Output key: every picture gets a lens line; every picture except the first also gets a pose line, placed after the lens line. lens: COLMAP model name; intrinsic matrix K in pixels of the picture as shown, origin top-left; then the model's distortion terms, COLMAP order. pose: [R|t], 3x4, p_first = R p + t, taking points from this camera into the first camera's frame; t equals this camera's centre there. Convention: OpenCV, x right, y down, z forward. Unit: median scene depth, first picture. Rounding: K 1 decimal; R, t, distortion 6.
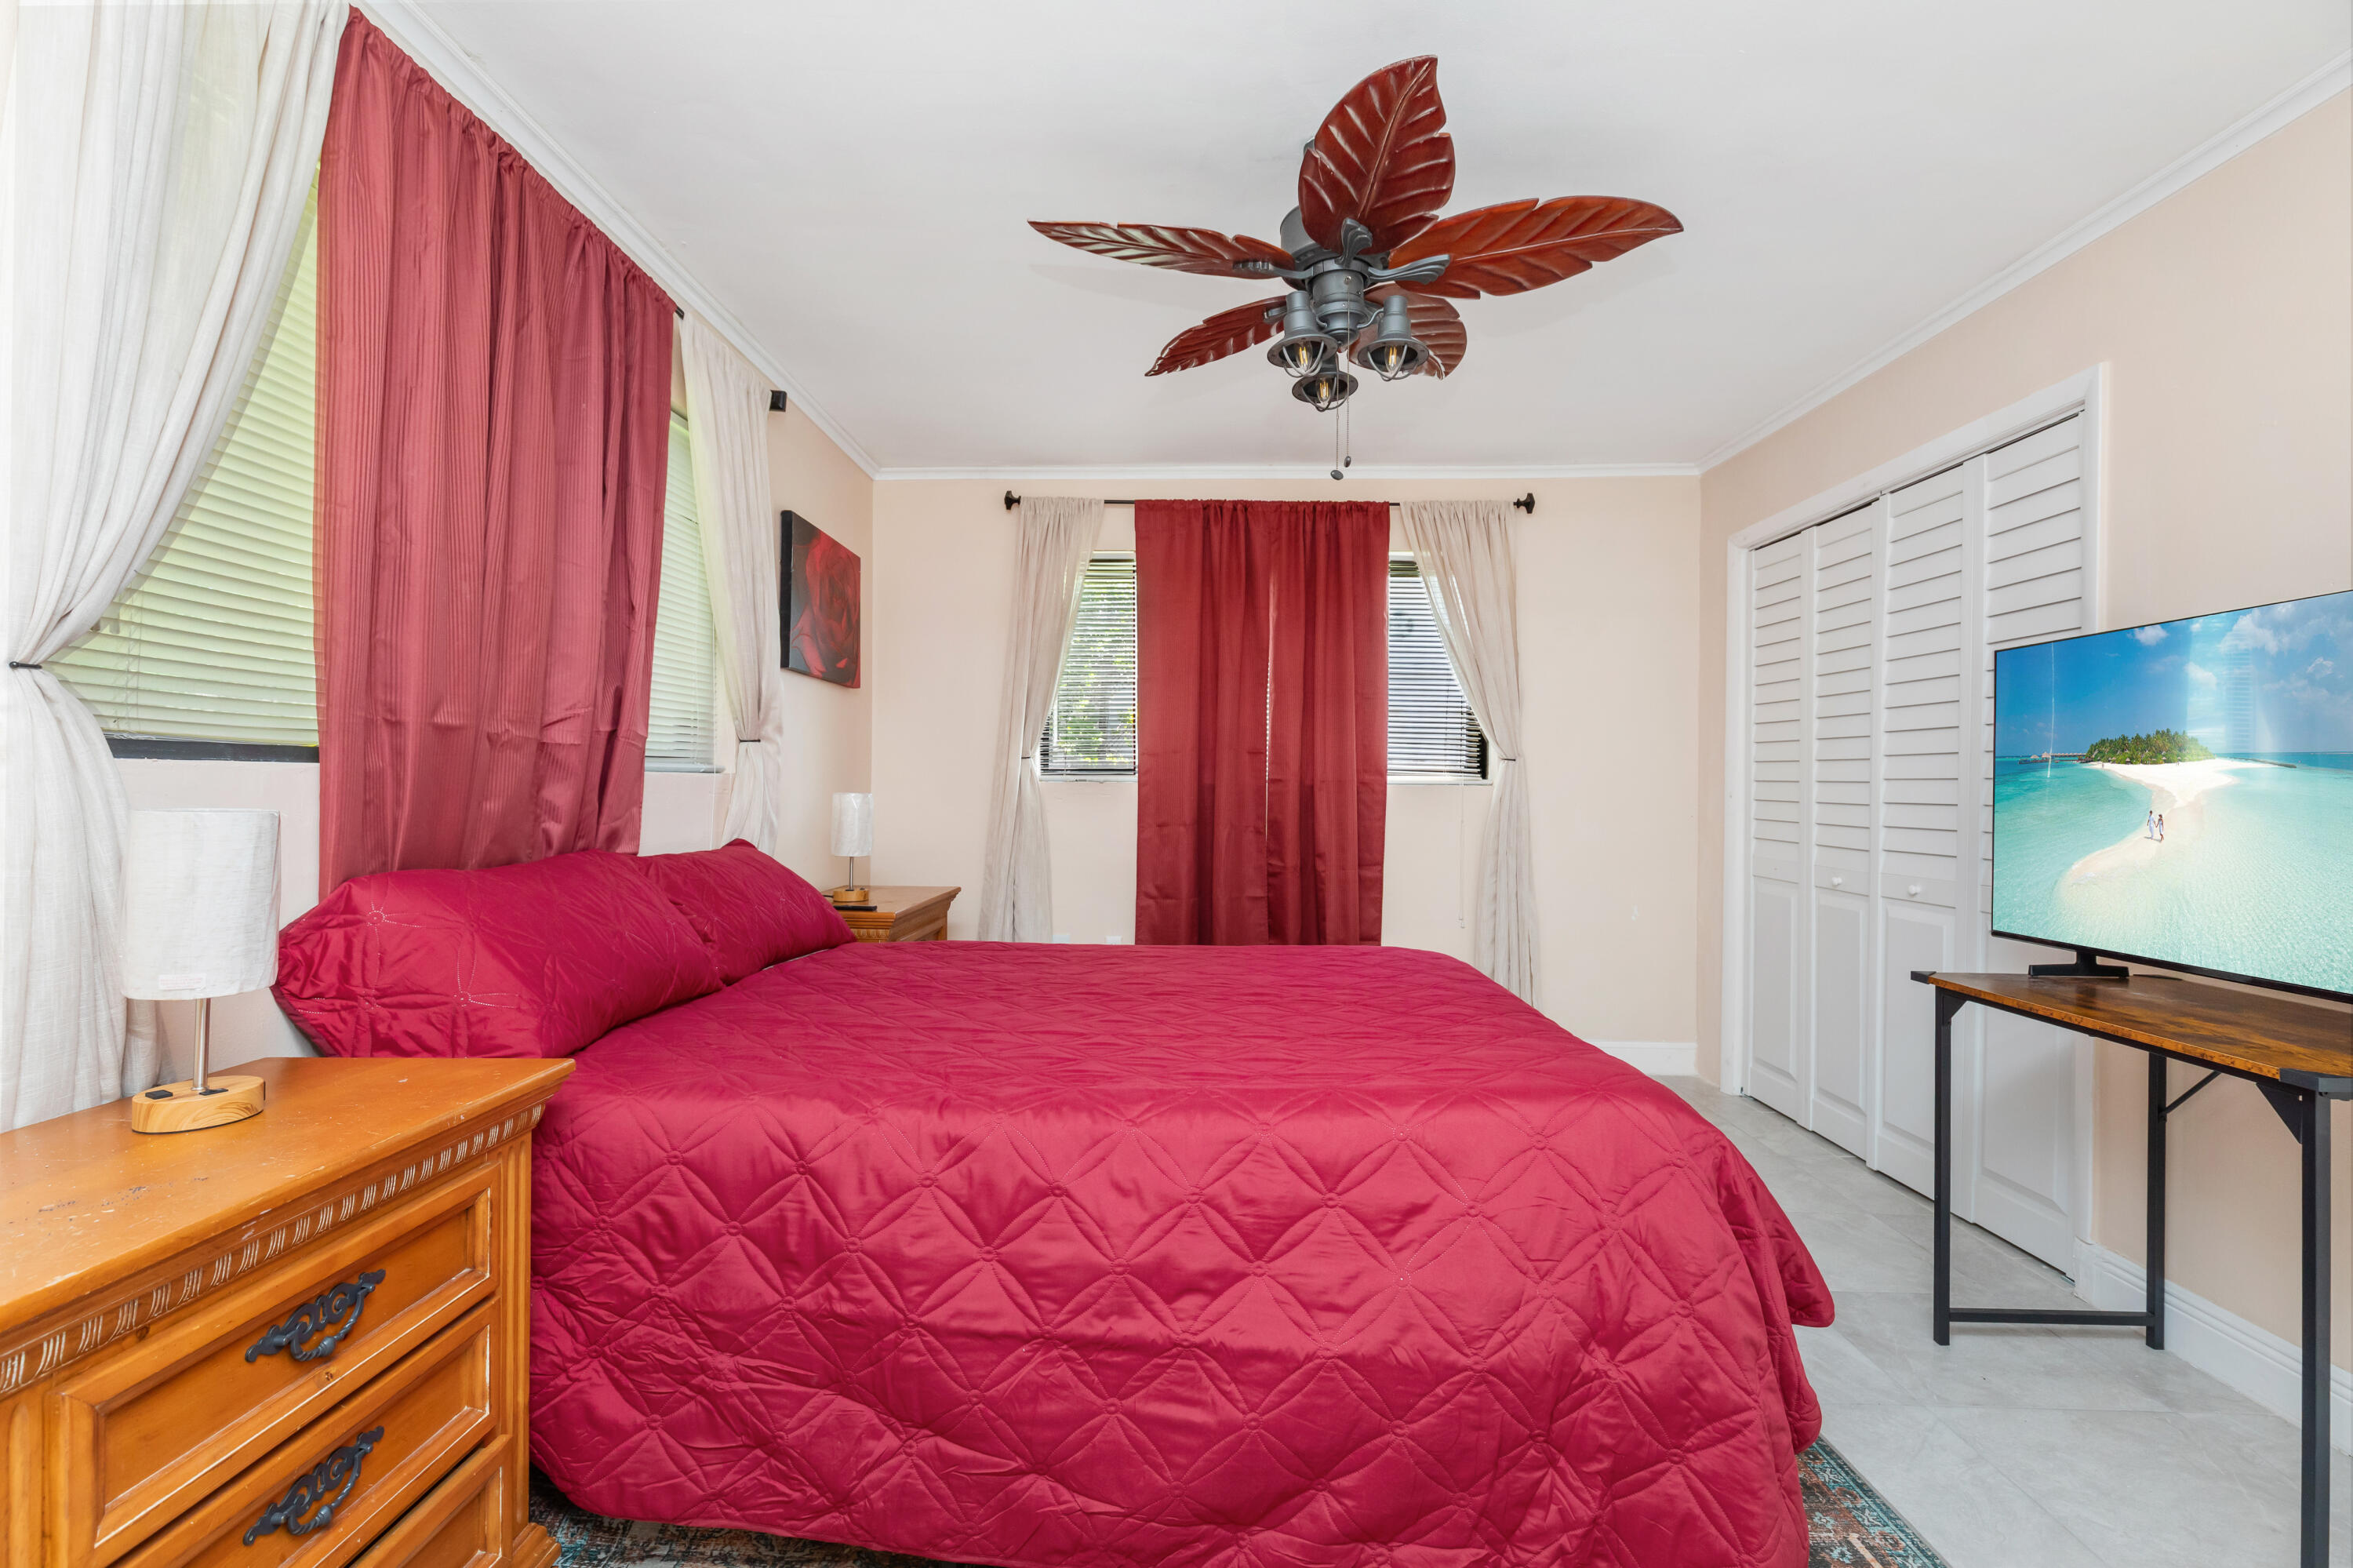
lens RADIAL K [[1036.6, 0, 1167.4], [0, 1036.6, 792.4], [0, 0, 1]] dist [-0.001701, -0.000458]
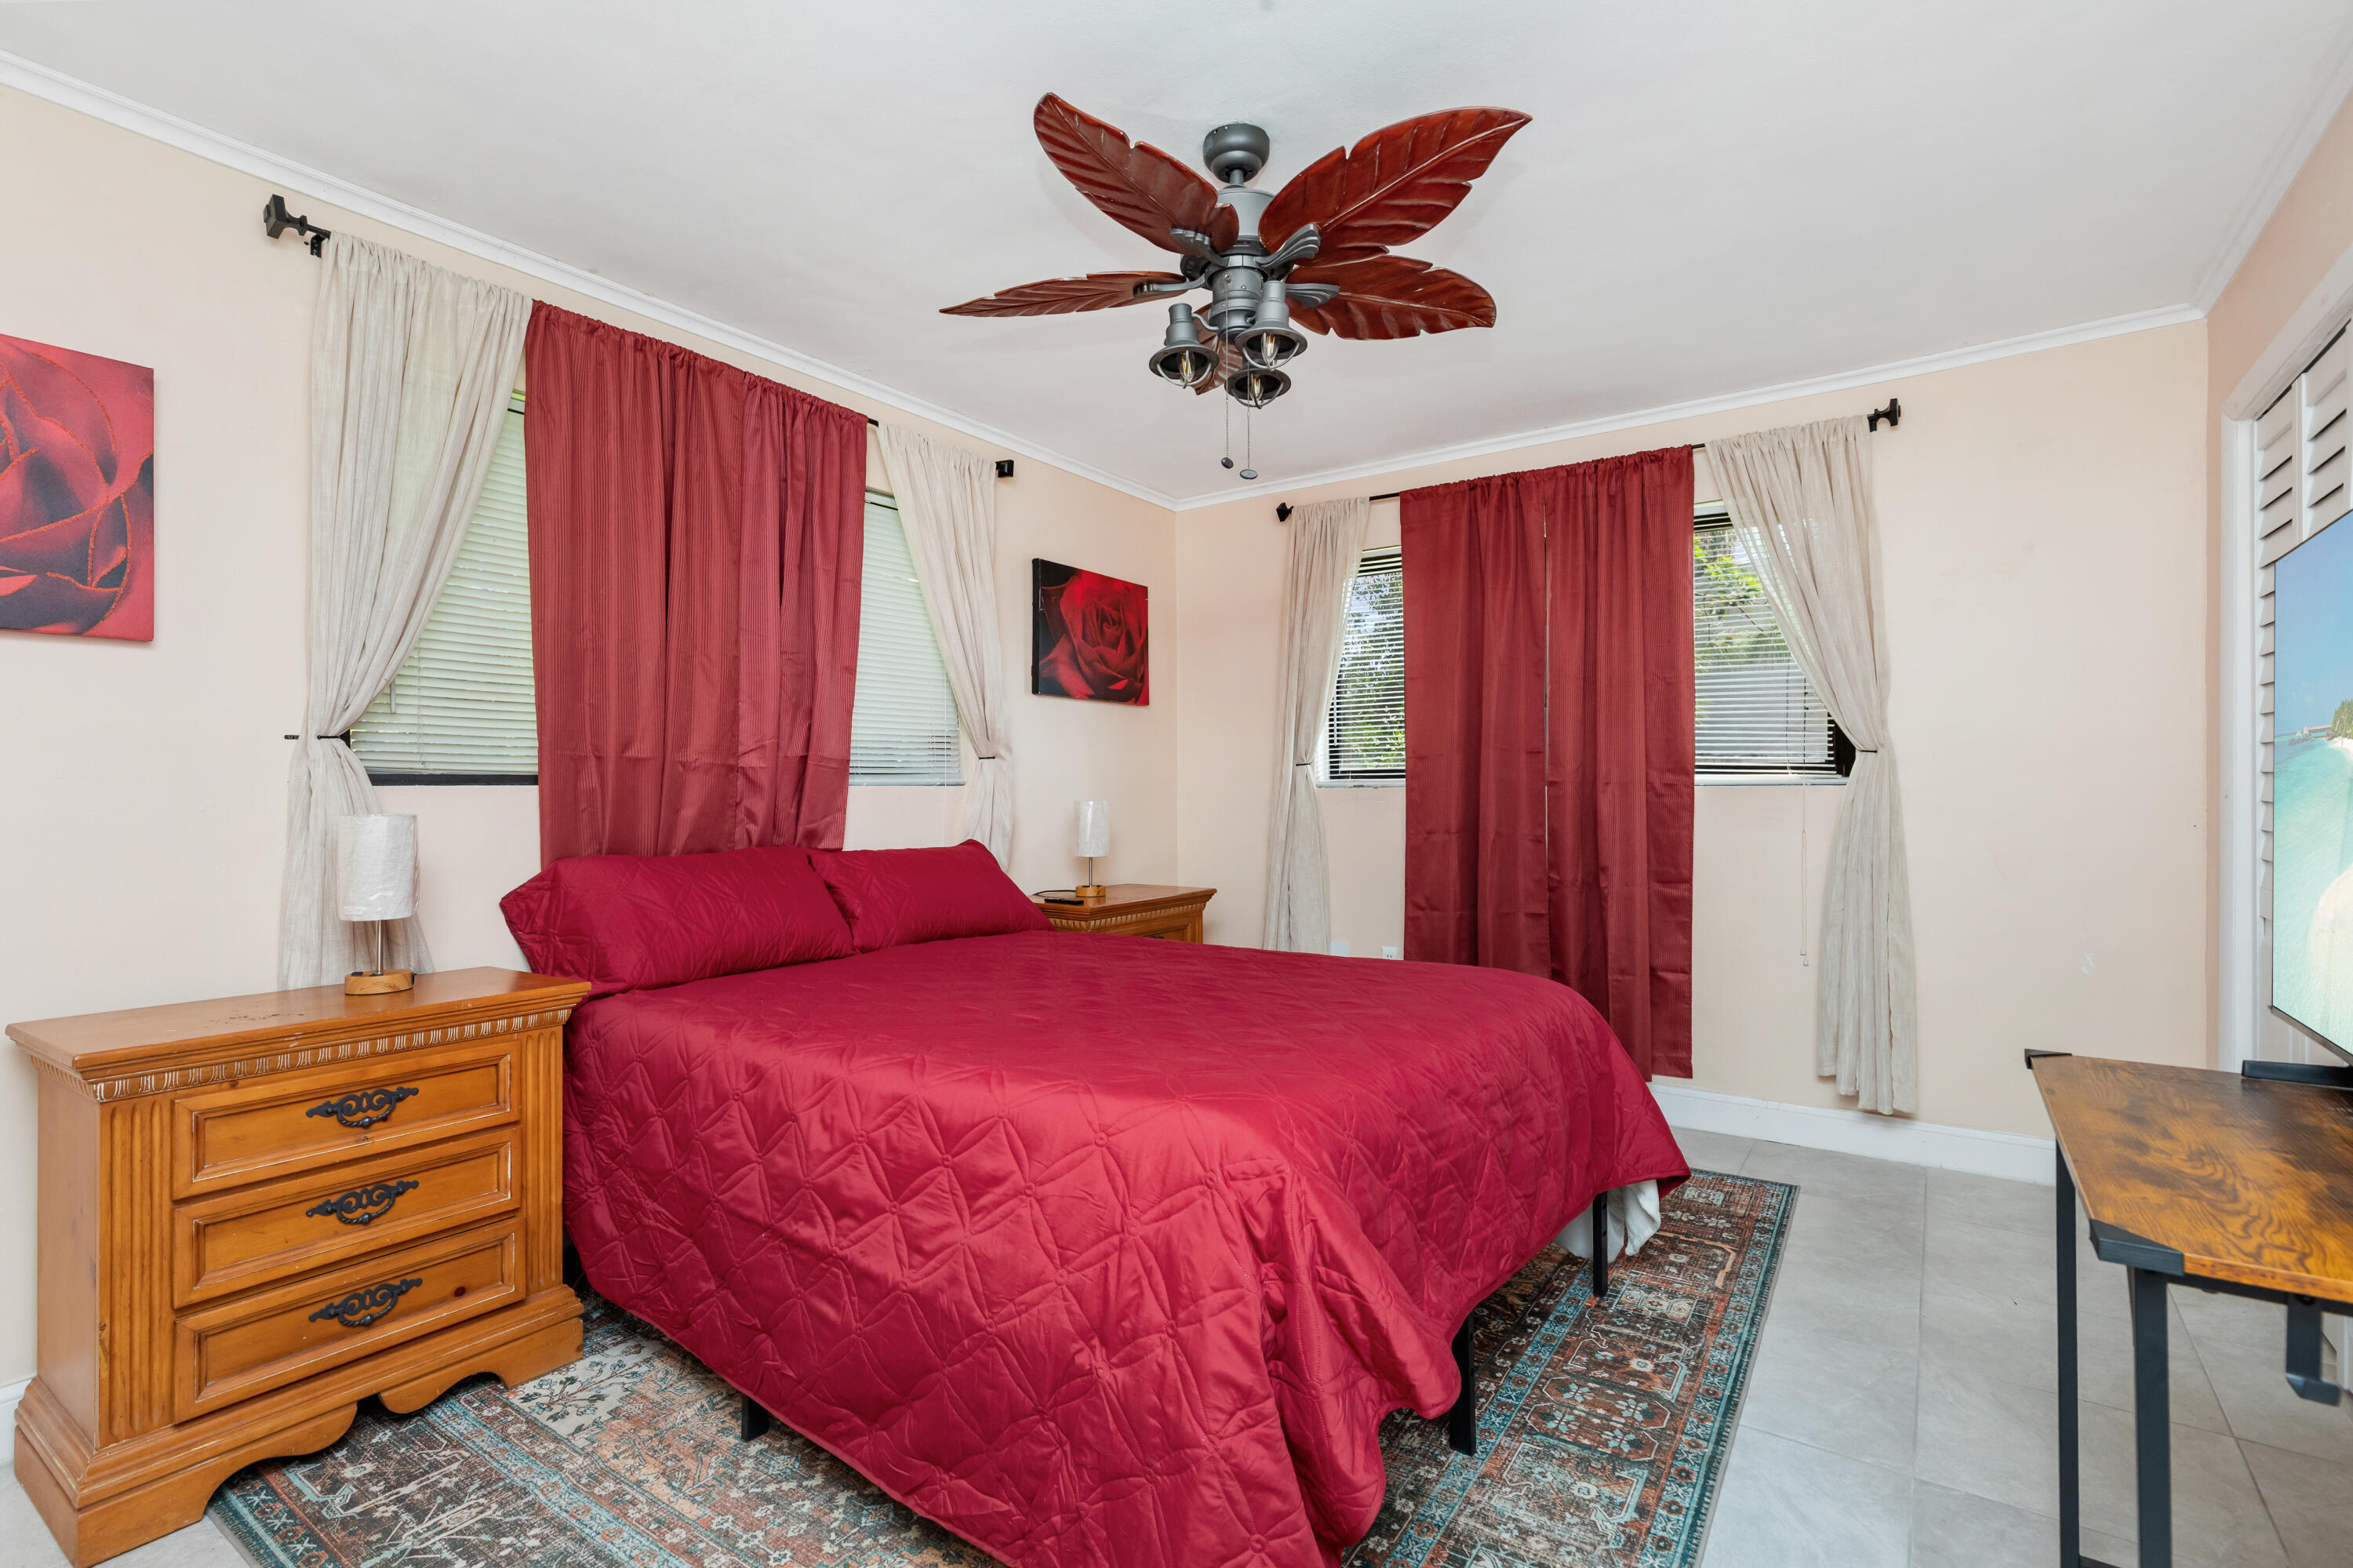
lens RADIAL K [[1063.3, 0, 1149.6], [0, 1063.3, 807.6], [0, 0, 1]] dist [0.004168, -0.000629]
pose [[0.844764, -0.004843, -0.535118, 0.610060], [0.008598, 0.999953, 0.004524, 0.004678], [0.535071, -0.008422, 0.844765, 0.092755]]
